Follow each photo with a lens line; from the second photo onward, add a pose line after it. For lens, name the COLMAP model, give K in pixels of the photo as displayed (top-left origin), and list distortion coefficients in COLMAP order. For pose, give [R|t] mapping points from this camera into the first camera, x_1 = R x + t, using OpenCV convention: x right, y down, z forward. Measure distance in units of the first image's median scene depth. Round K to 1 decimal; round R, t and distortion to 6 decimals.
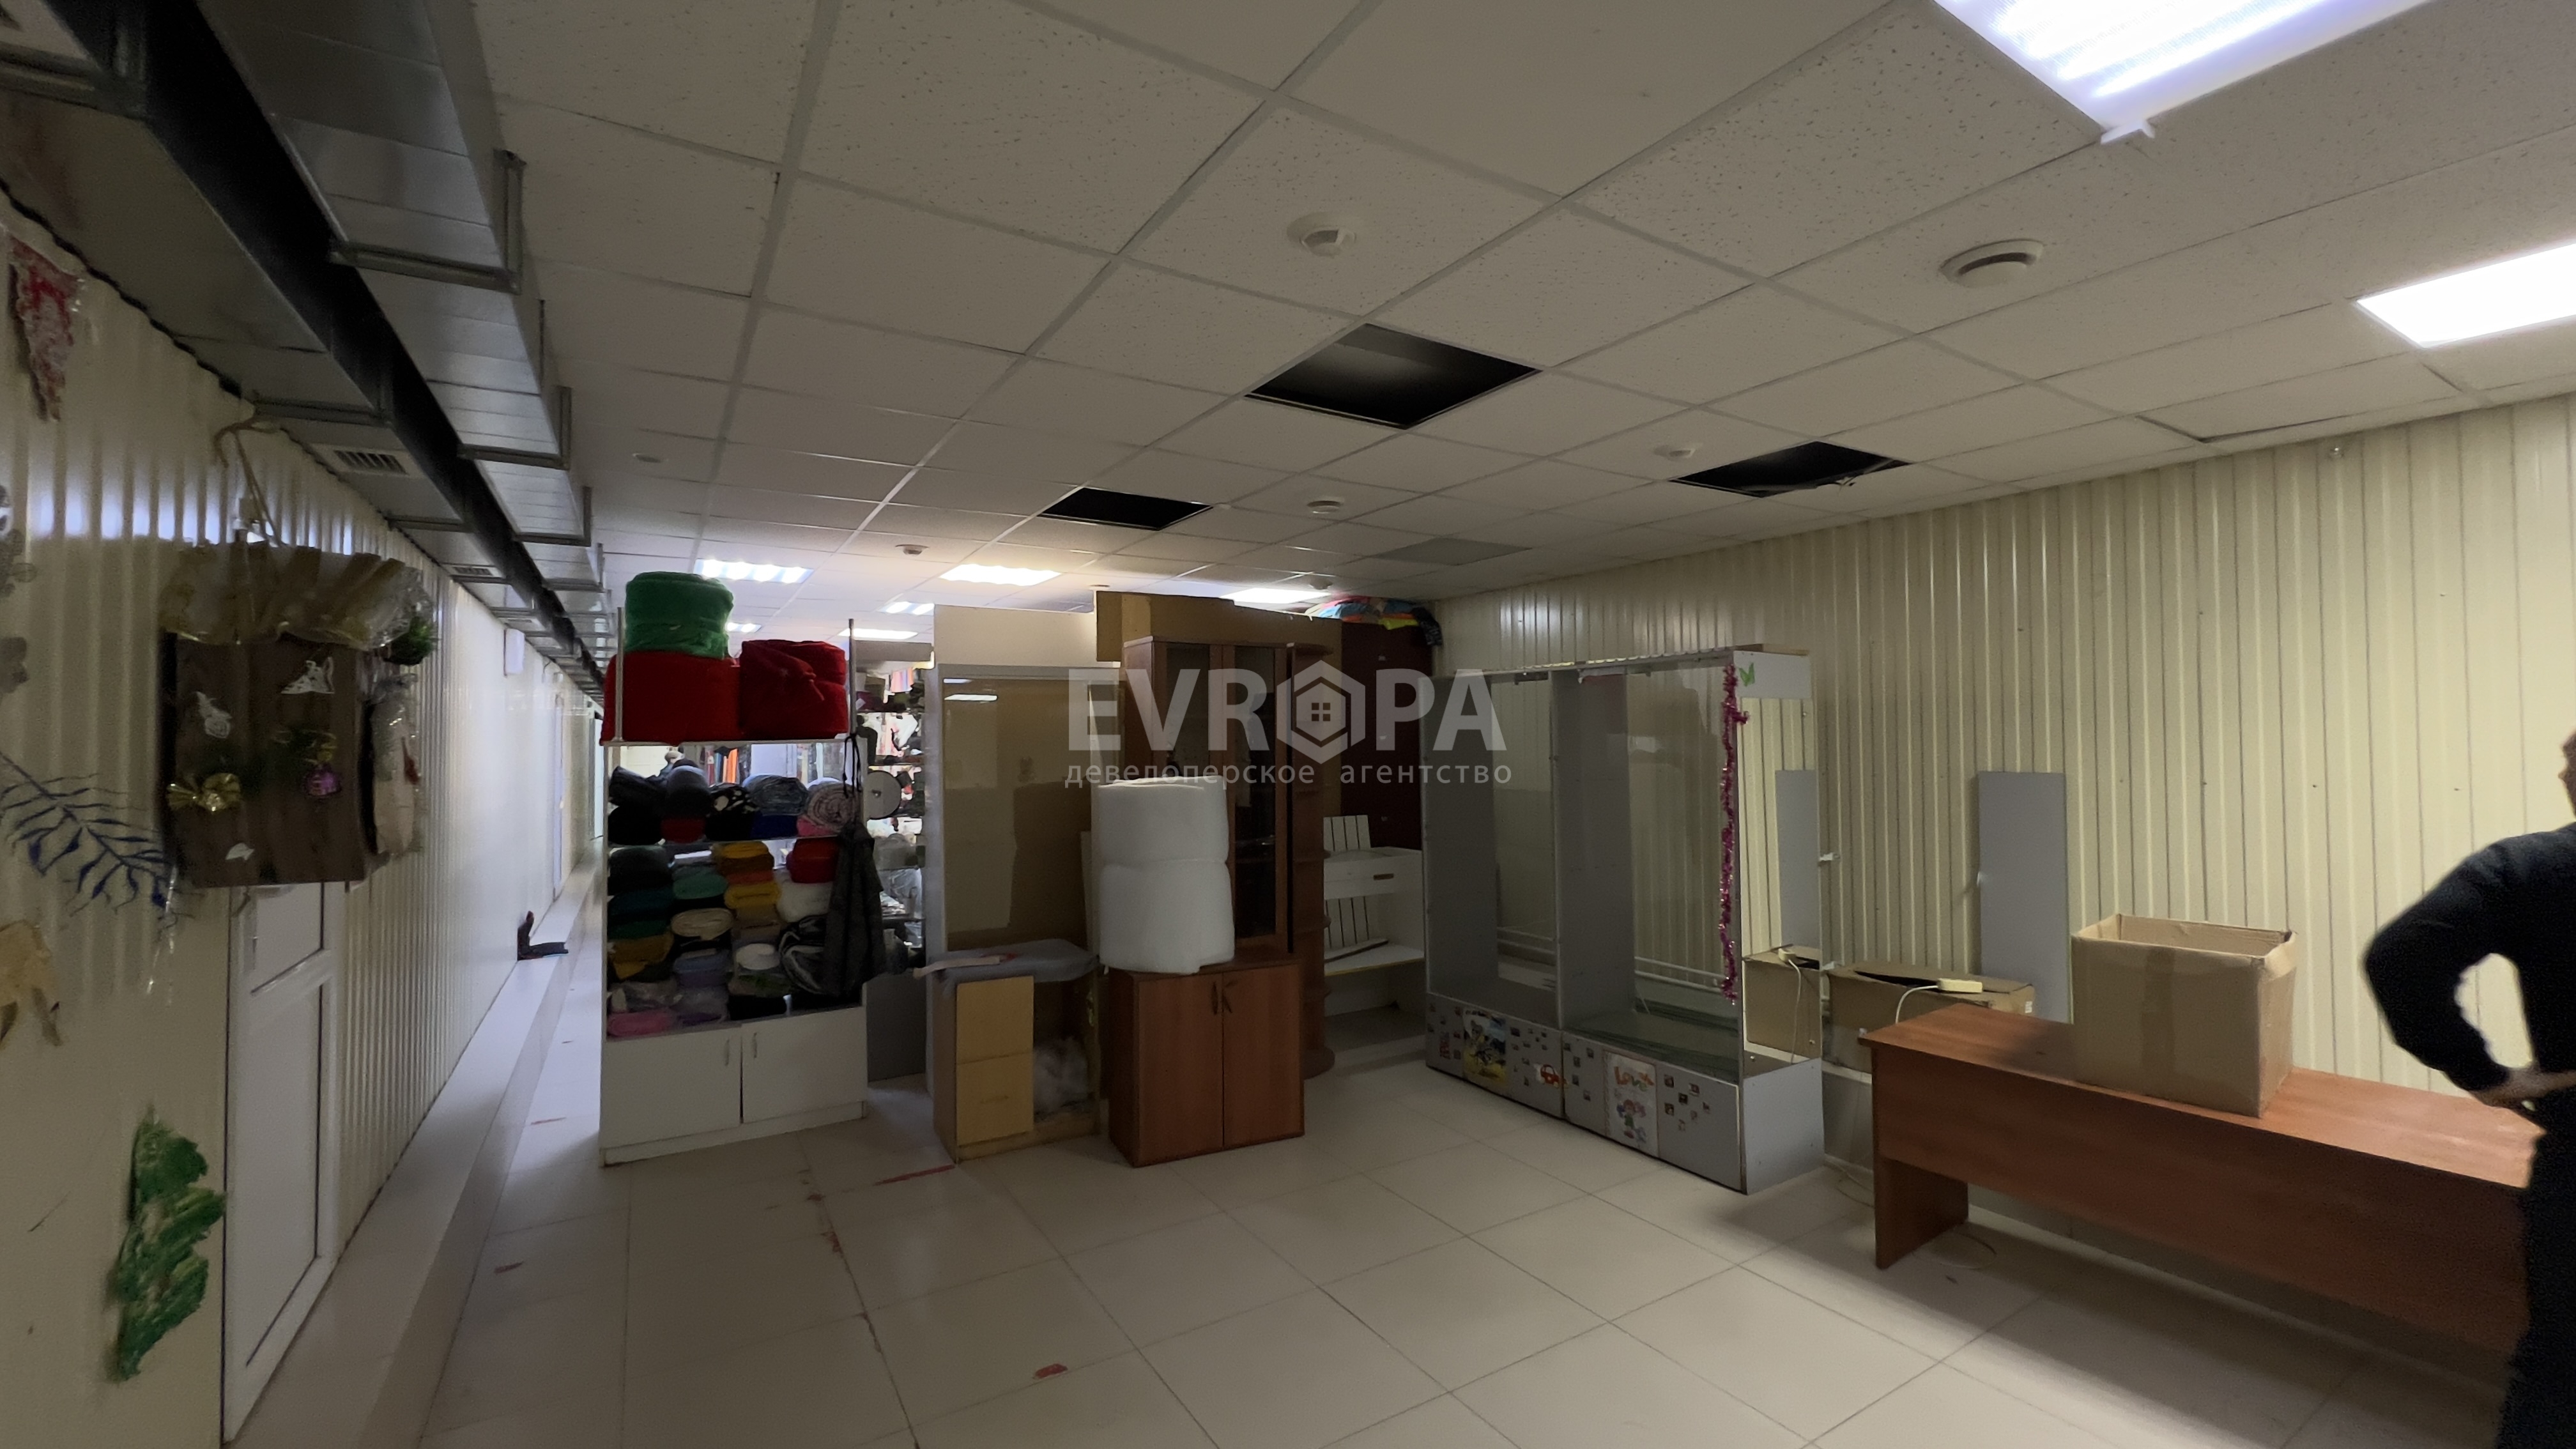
lens RADIAL K [[1034.1, 0, 1288.0], [0, 1034.1, 724.5], [0, 0, 1]] dist [-0.000207, -0.000020]
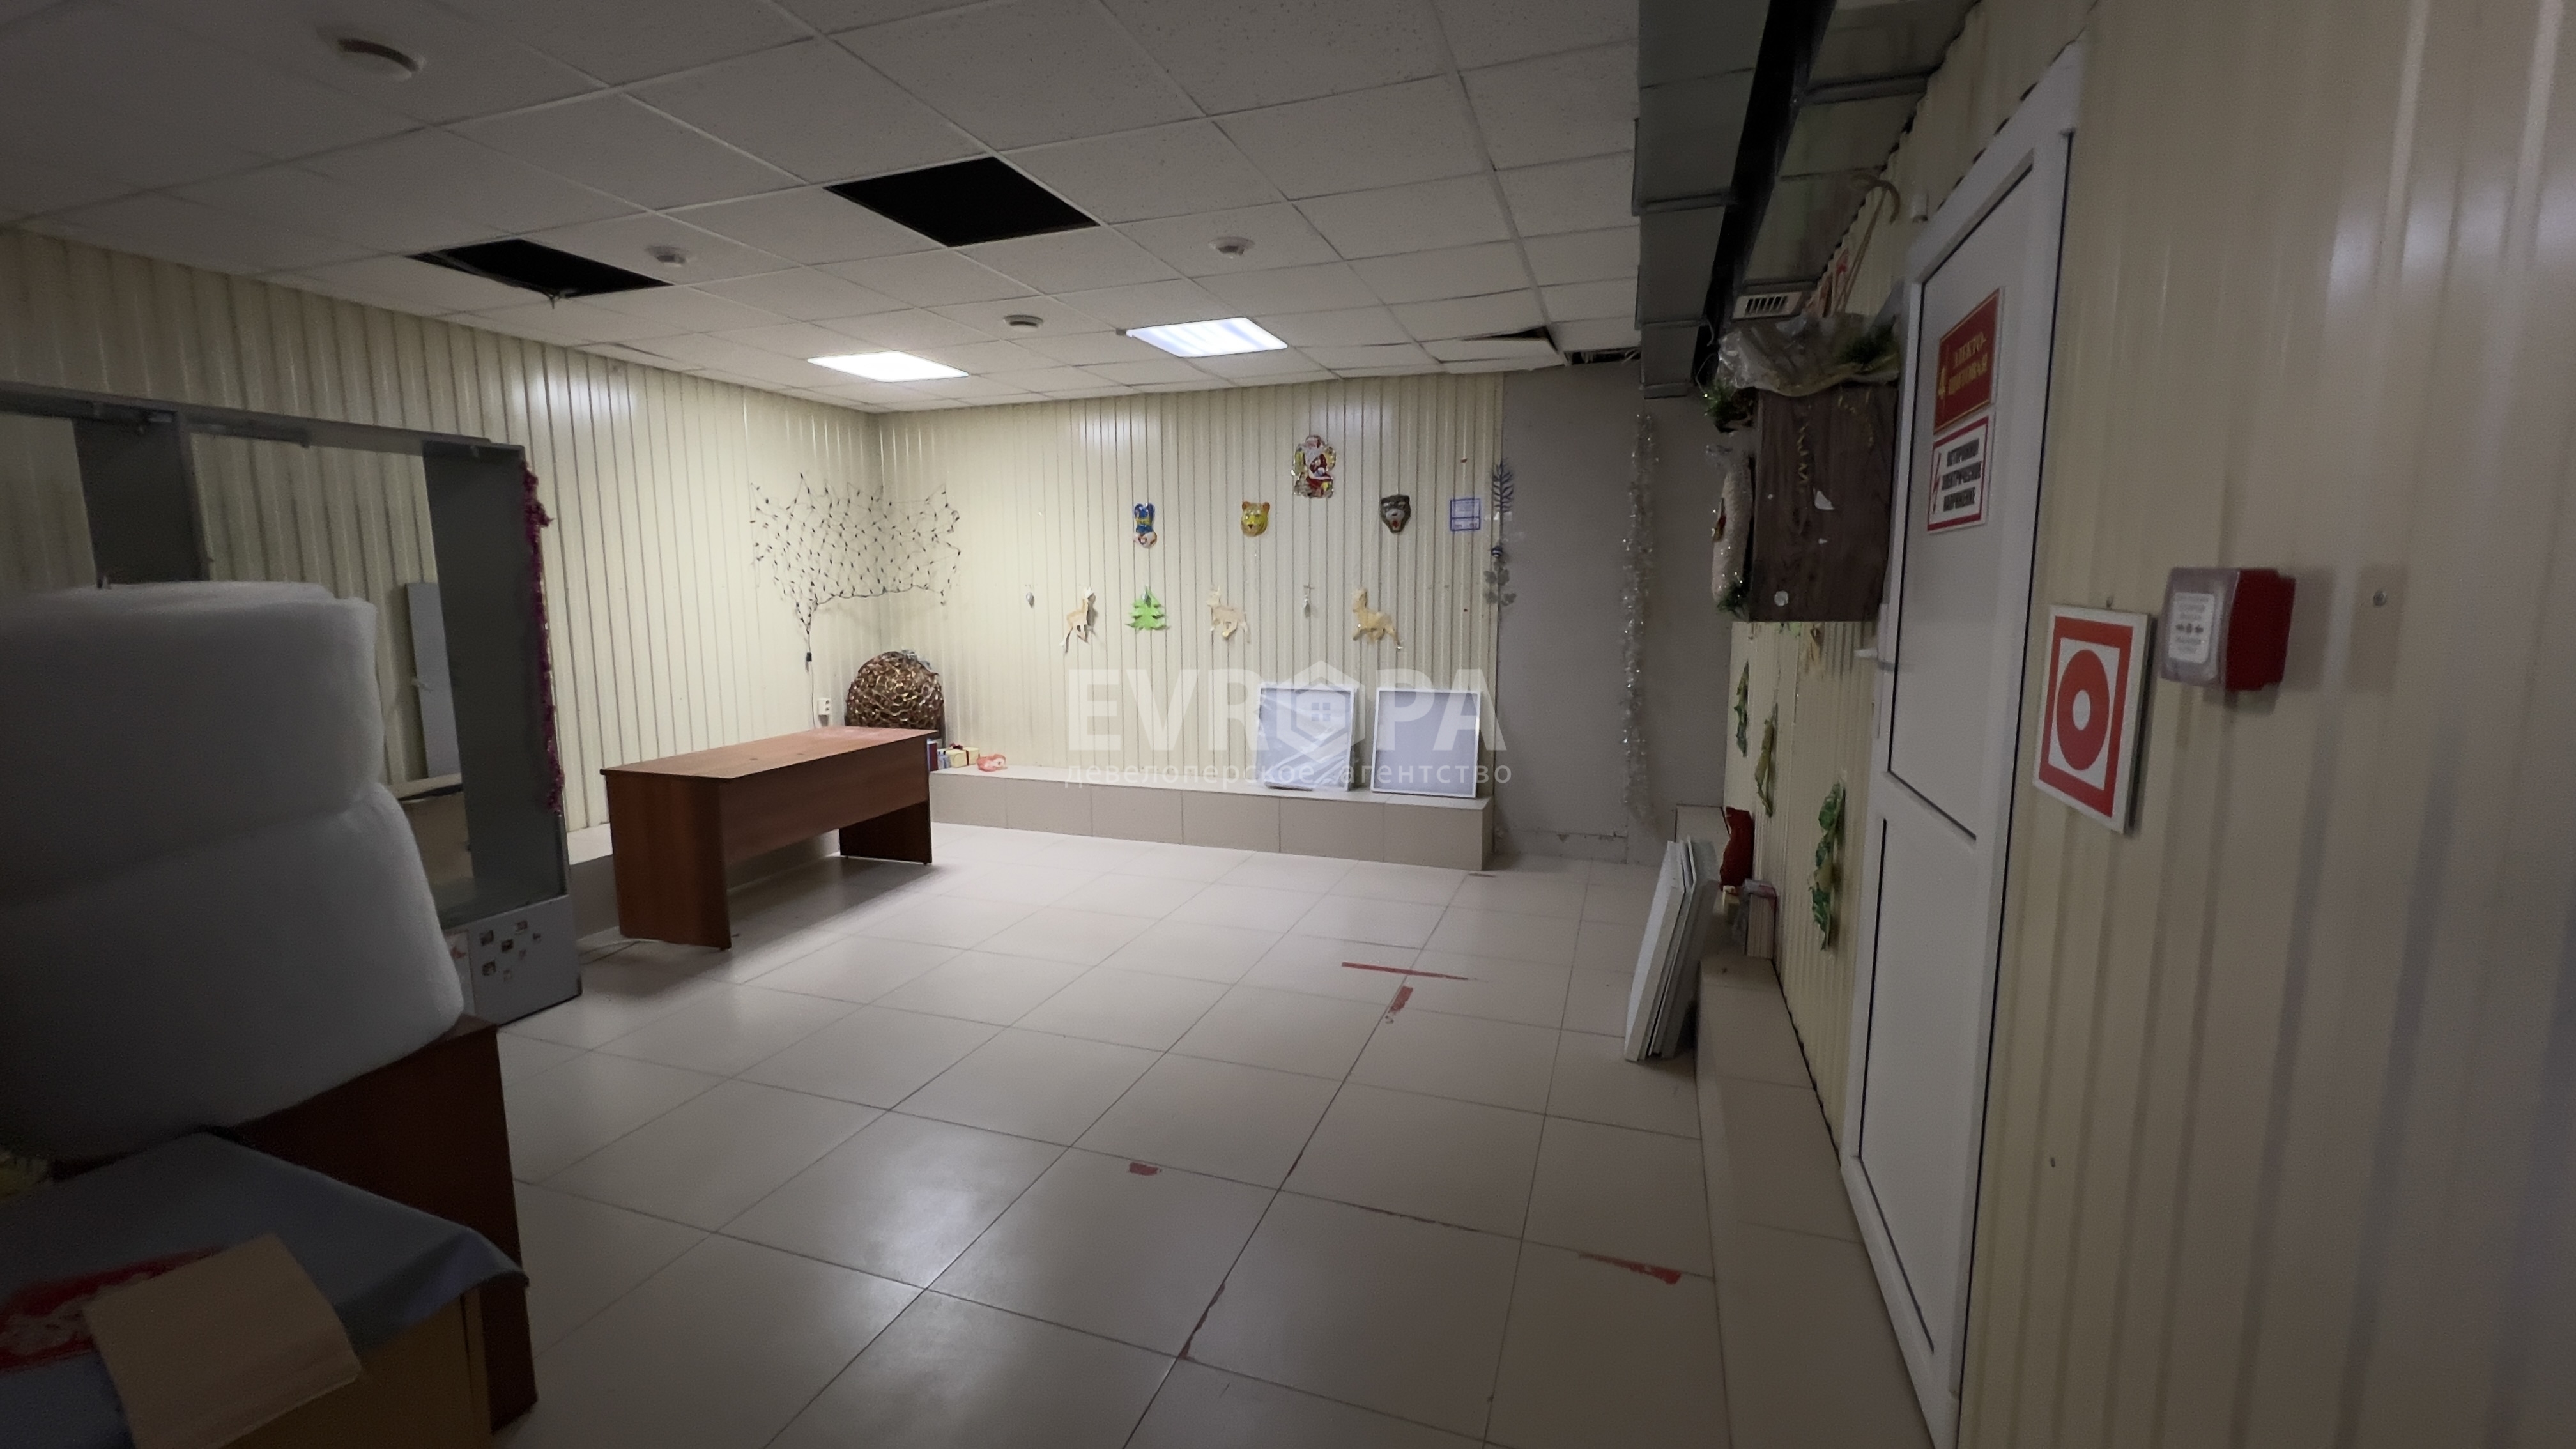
lens RADIAL K [[1034.1, 0, 1288.0], [0, 1034.1, 724.5], [0, 0, 1]] dist [-0.000207, -0.000020]
pose [[-0.624560, -0.097056, 0.774922, -0.722437], [-0.009522, 0.993120, 0.116710, 0.061788], [-0.780919, 0.065514, -0.621188, 1.027947]]
